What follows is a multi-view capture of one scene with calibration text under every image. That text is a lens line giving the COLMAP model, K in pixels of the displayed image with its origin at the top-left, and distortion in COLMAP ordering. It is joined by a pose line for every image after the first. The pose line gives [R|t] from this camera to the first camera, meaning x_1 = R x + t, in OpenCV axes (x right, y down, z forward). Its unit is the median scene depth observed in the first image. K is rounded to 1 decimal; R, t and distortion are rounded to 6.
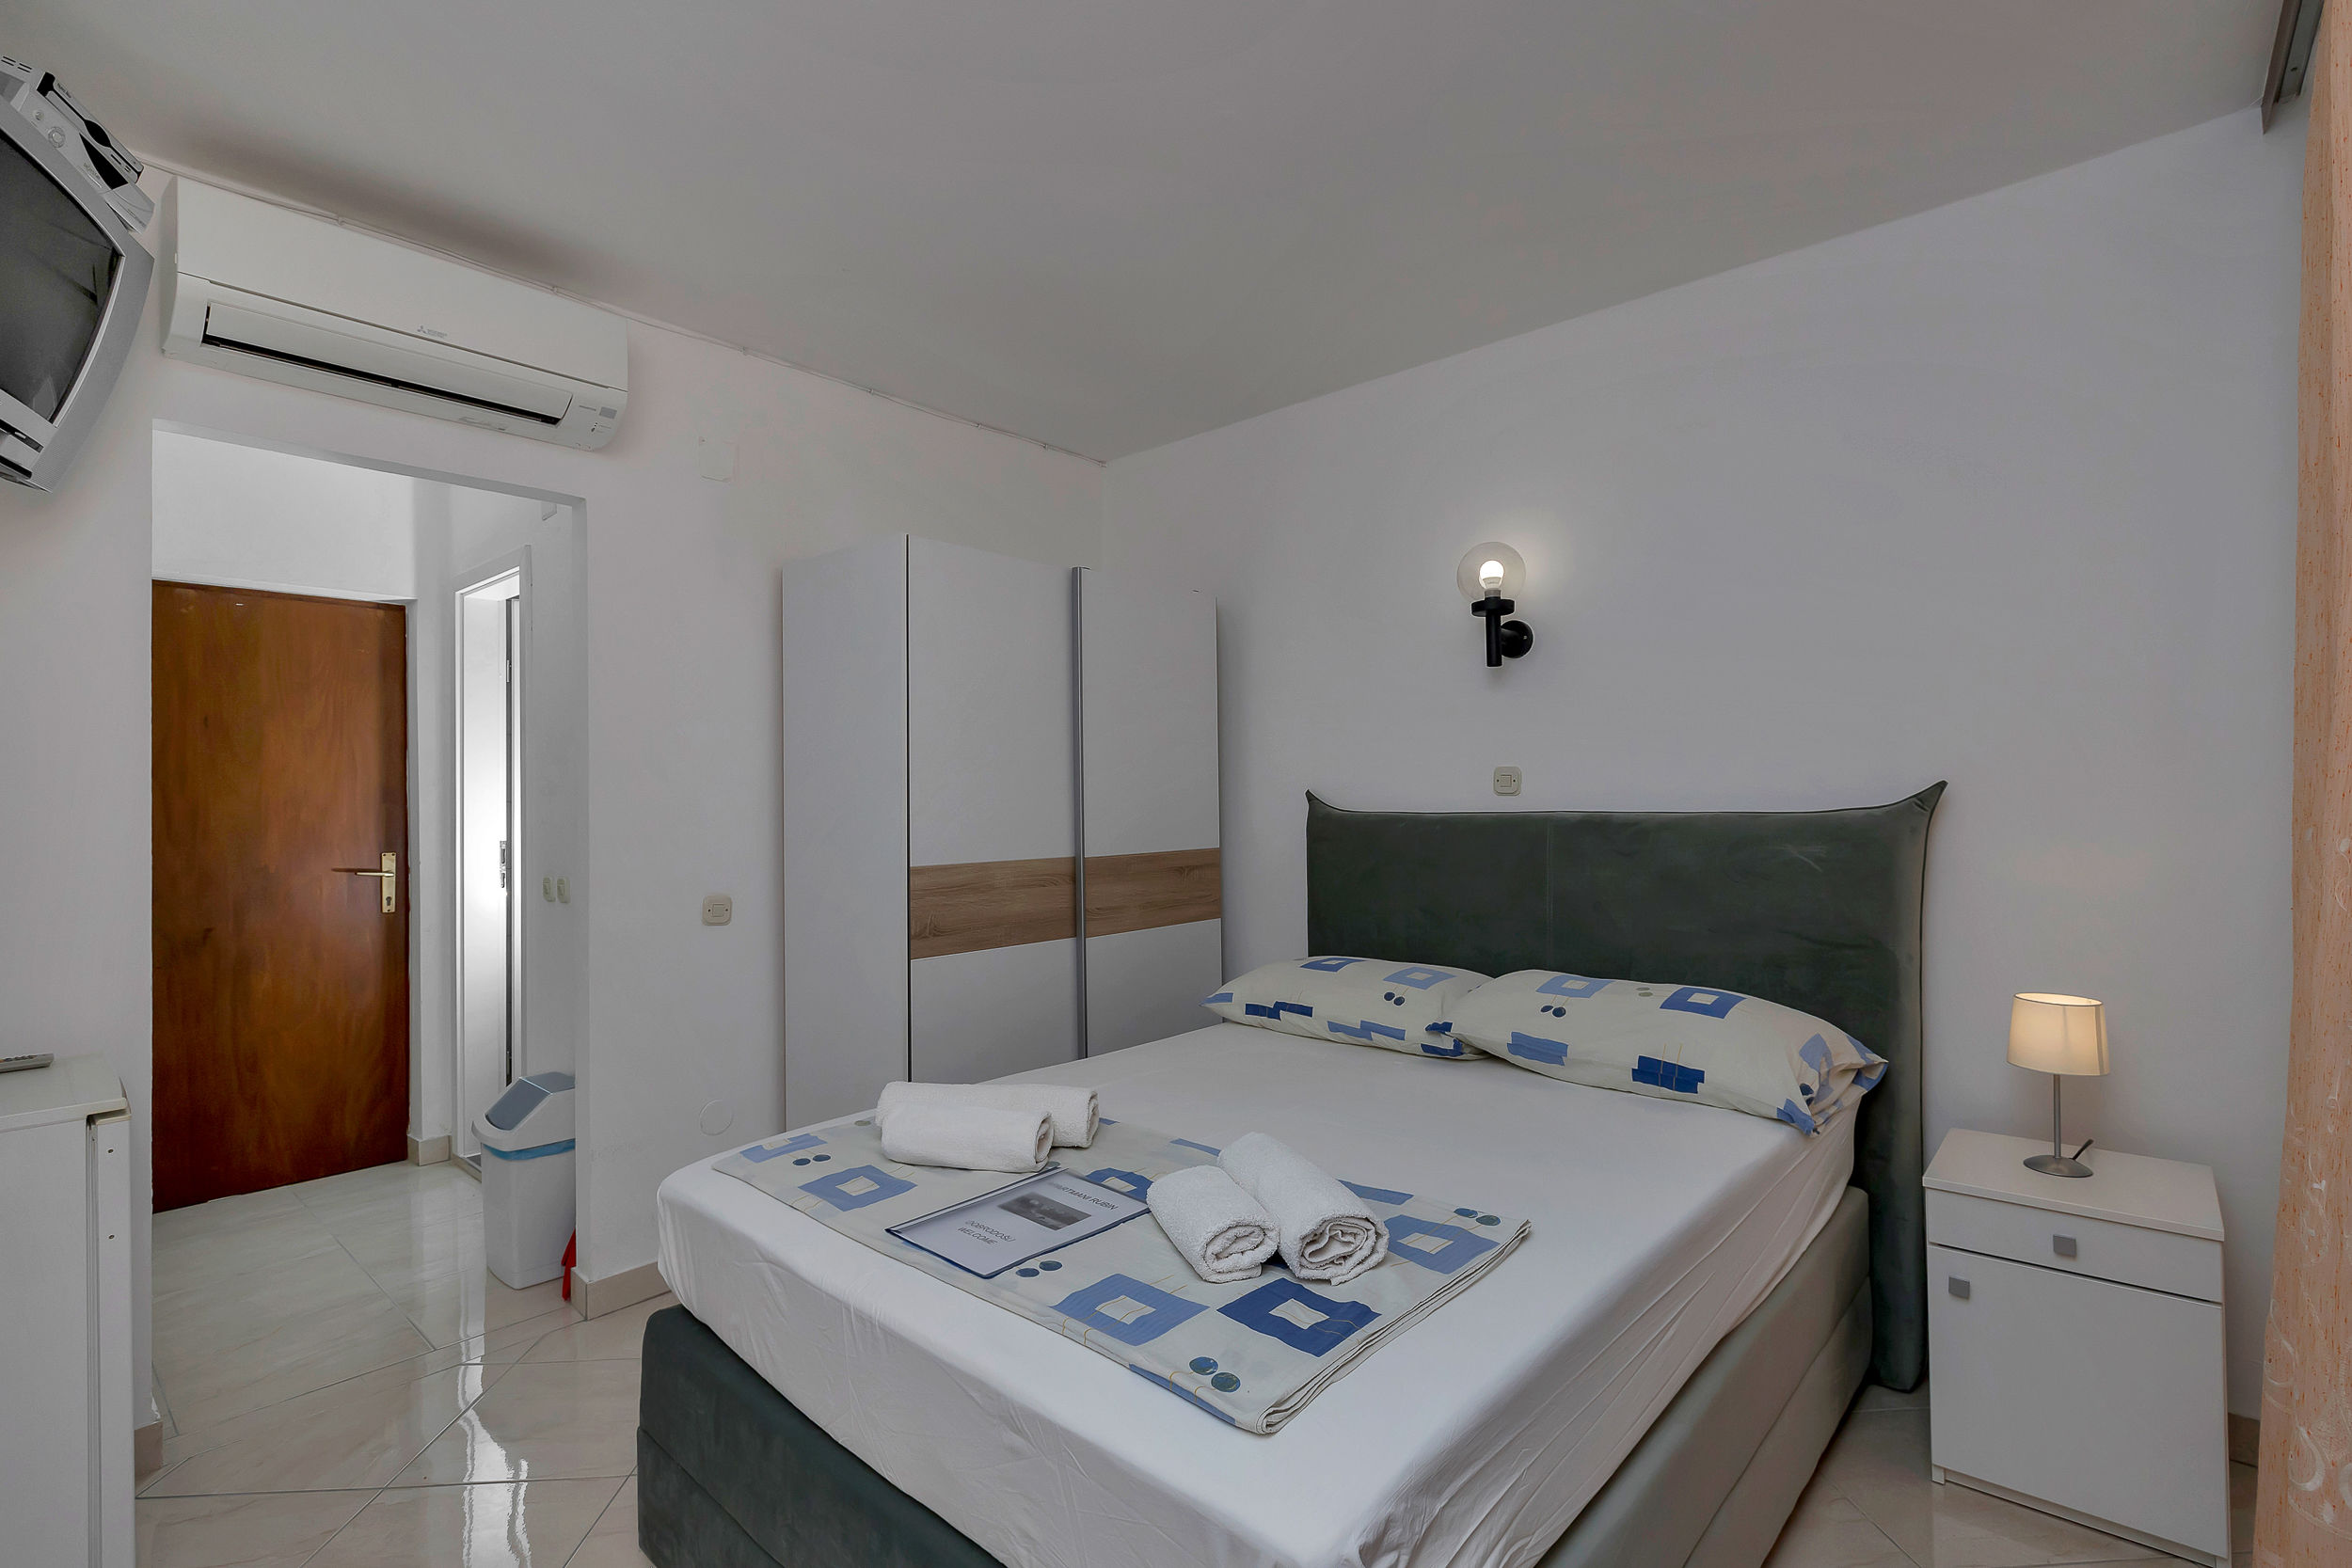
lens RADIAL K [[1083.9, 0, 1190.4], [0, 1083.9, 800.9], [0, 0, 1]] dist [-0.004058, -0.000432]
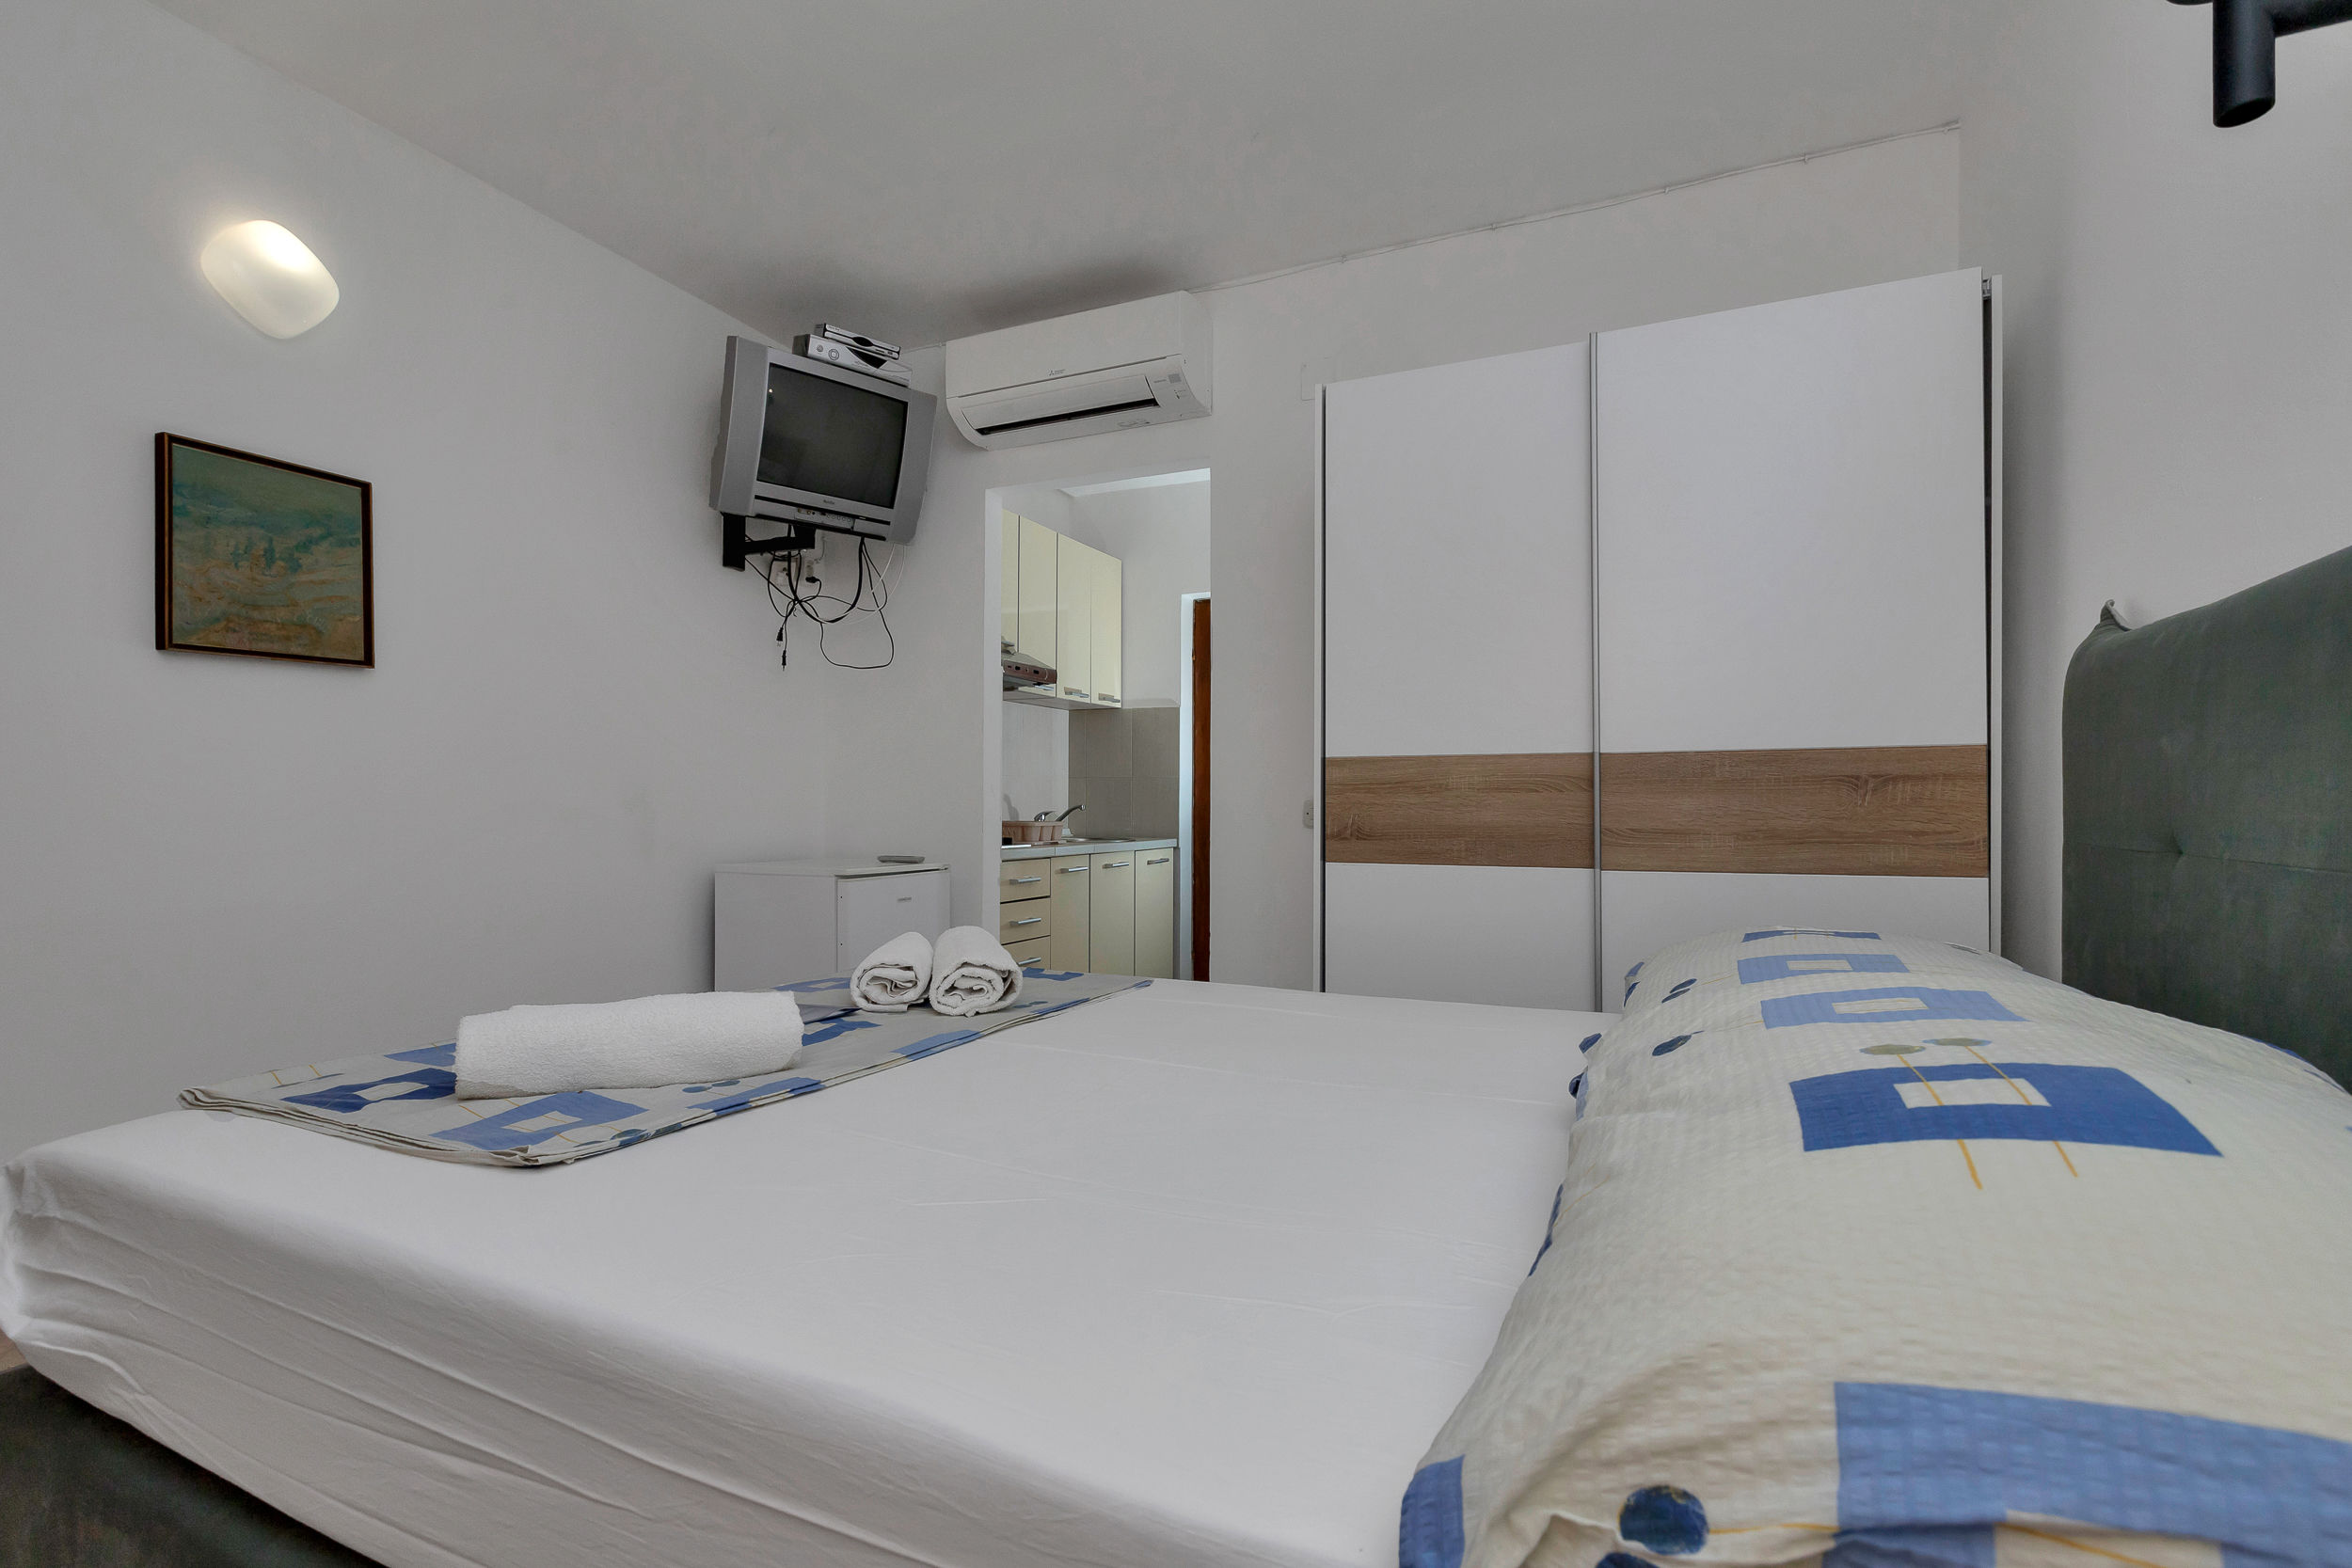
lens RADIAL K [[1083.9, 0, 1190.4], [0, 1083.9, 800.9], [0, 0, 1]] dist [-0.004058, -0.000432]
pose [[0.271082, 0.000094, -0.962556, 0.569672], [-0.005433, 0.999984, -0.001432, 0.098850], [0.962541, 0.005618, 0.271079, 0.654575]]
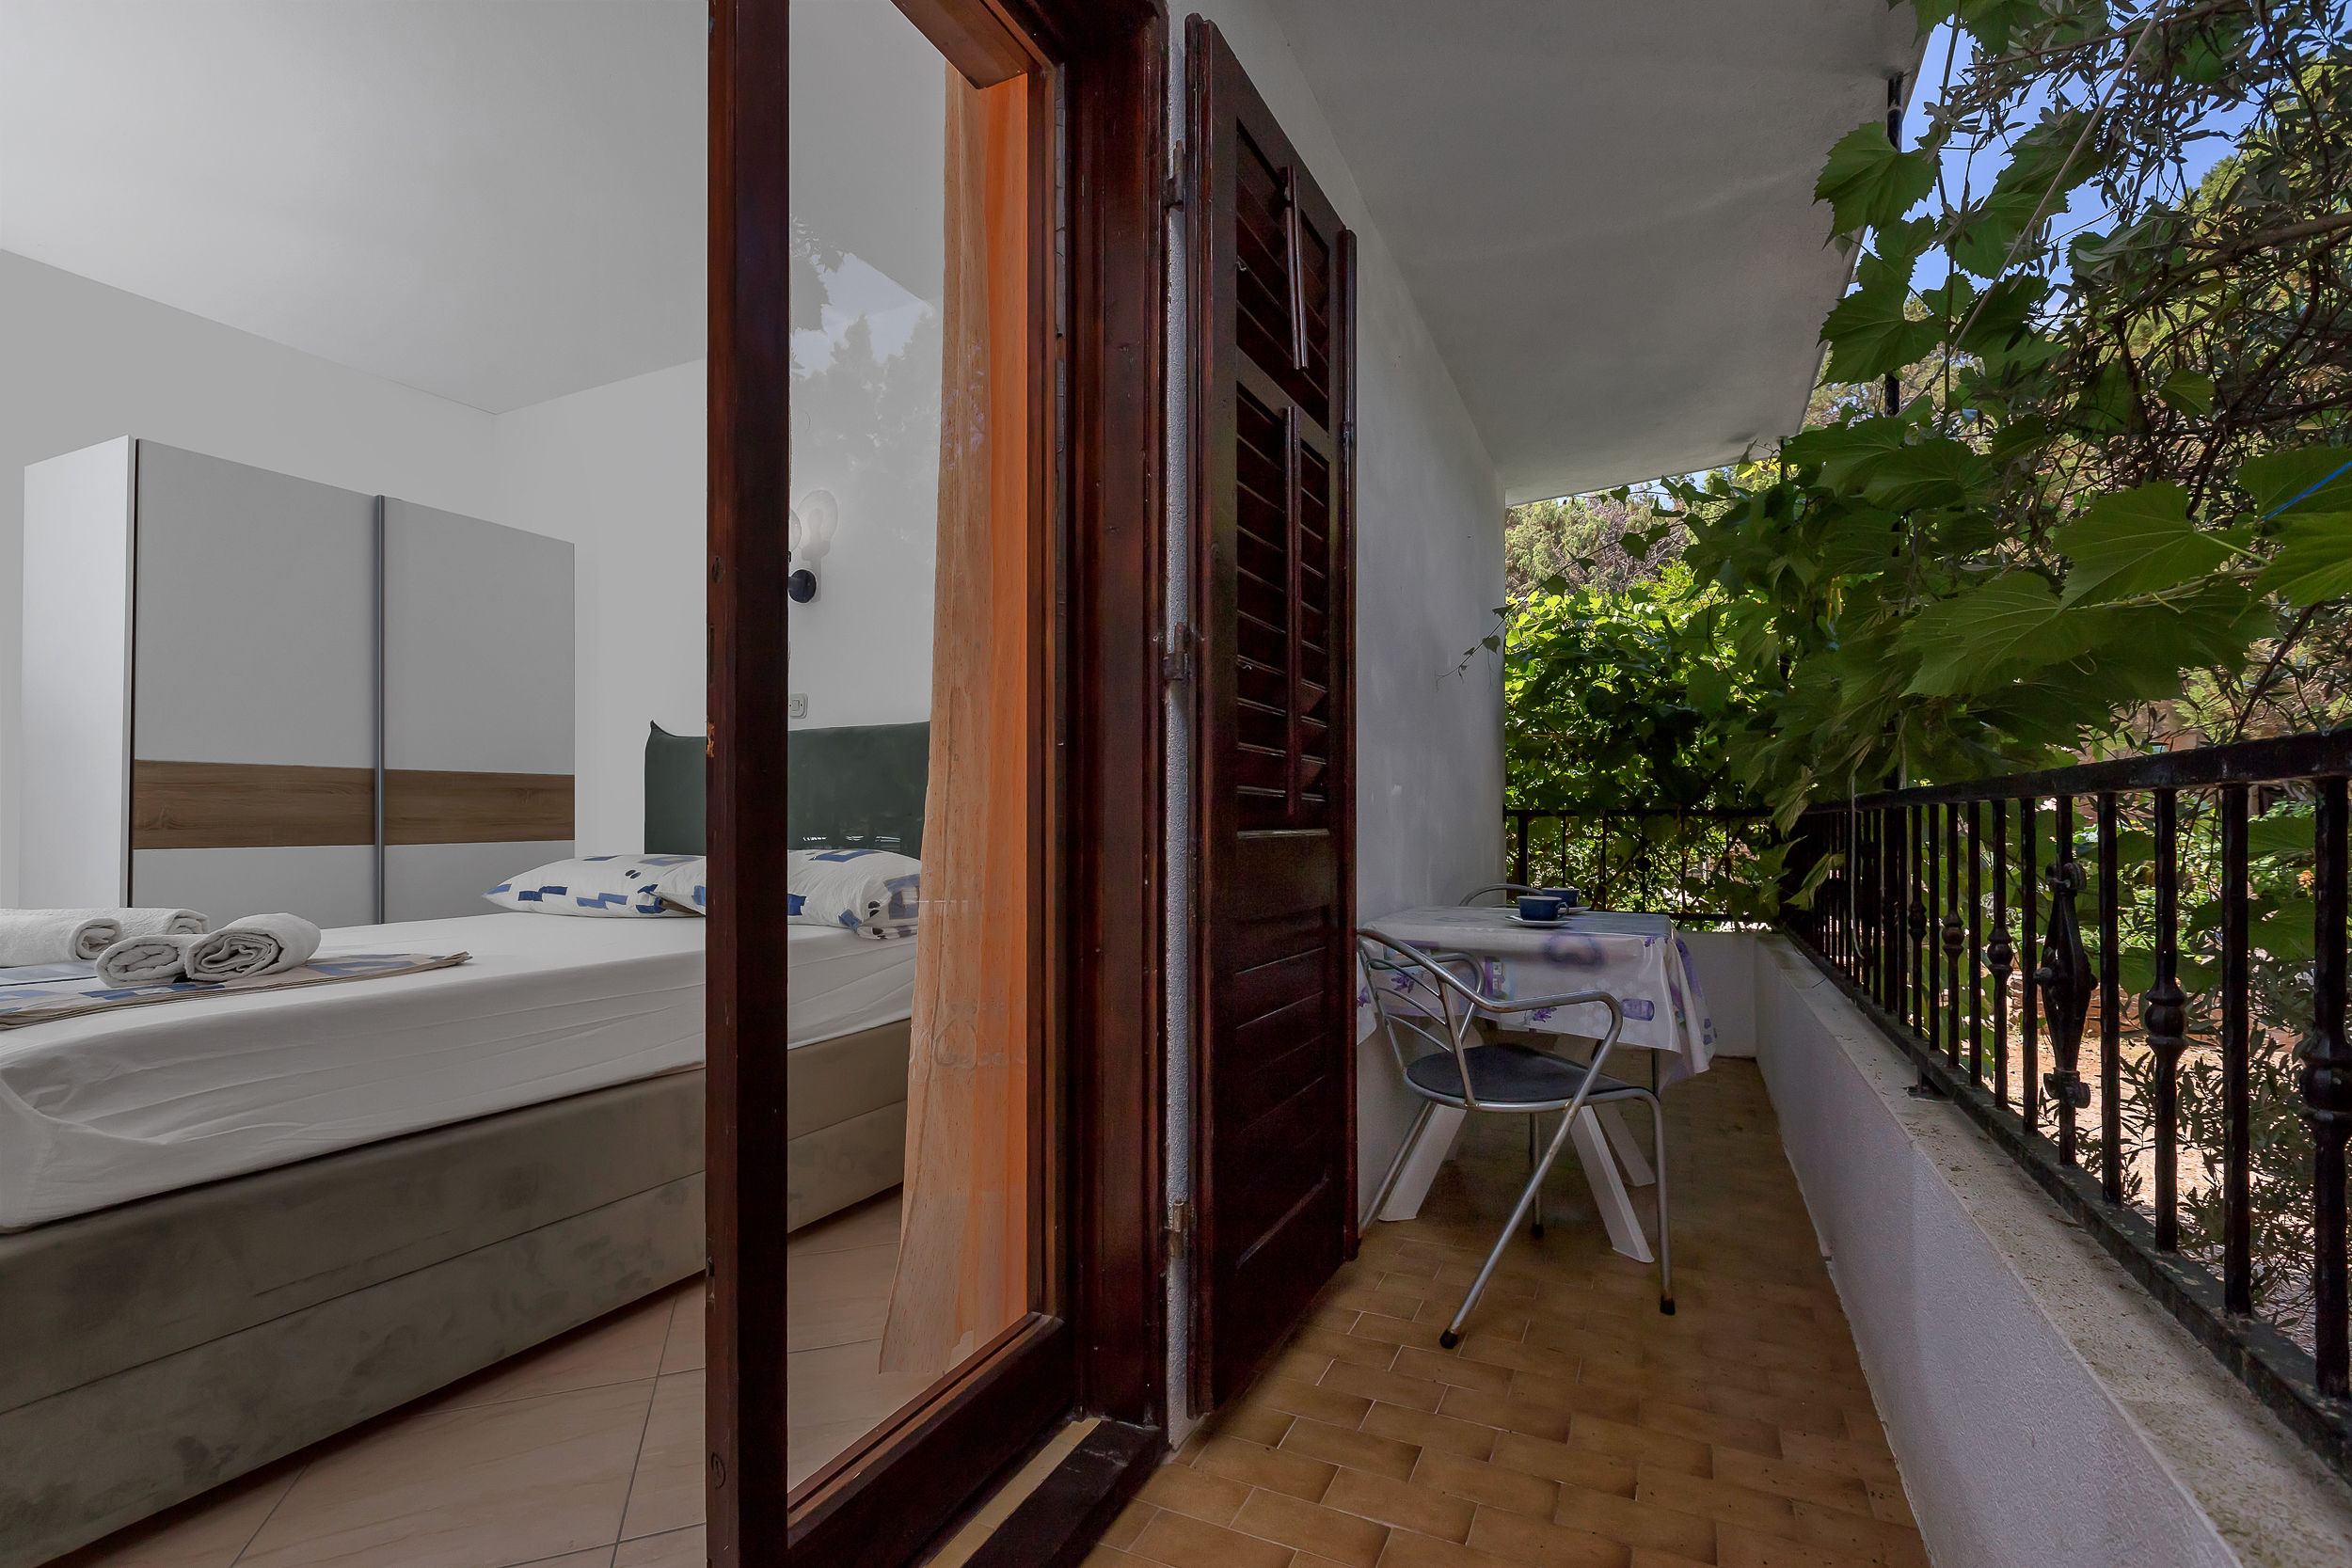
lens RADIAL K [[1083.9, 0, 1190.4], [0, 1083.9, 800.9], [0, 0, 1]] dist [-0.004058, -0.000432]
pose [[0.961250, 0.001428, 0.275673, 0.425156], [0.004874, 0.999742, -0.022175, 0.128776], [-0.275634, 0.022660, 0.960996, -0.263121]]
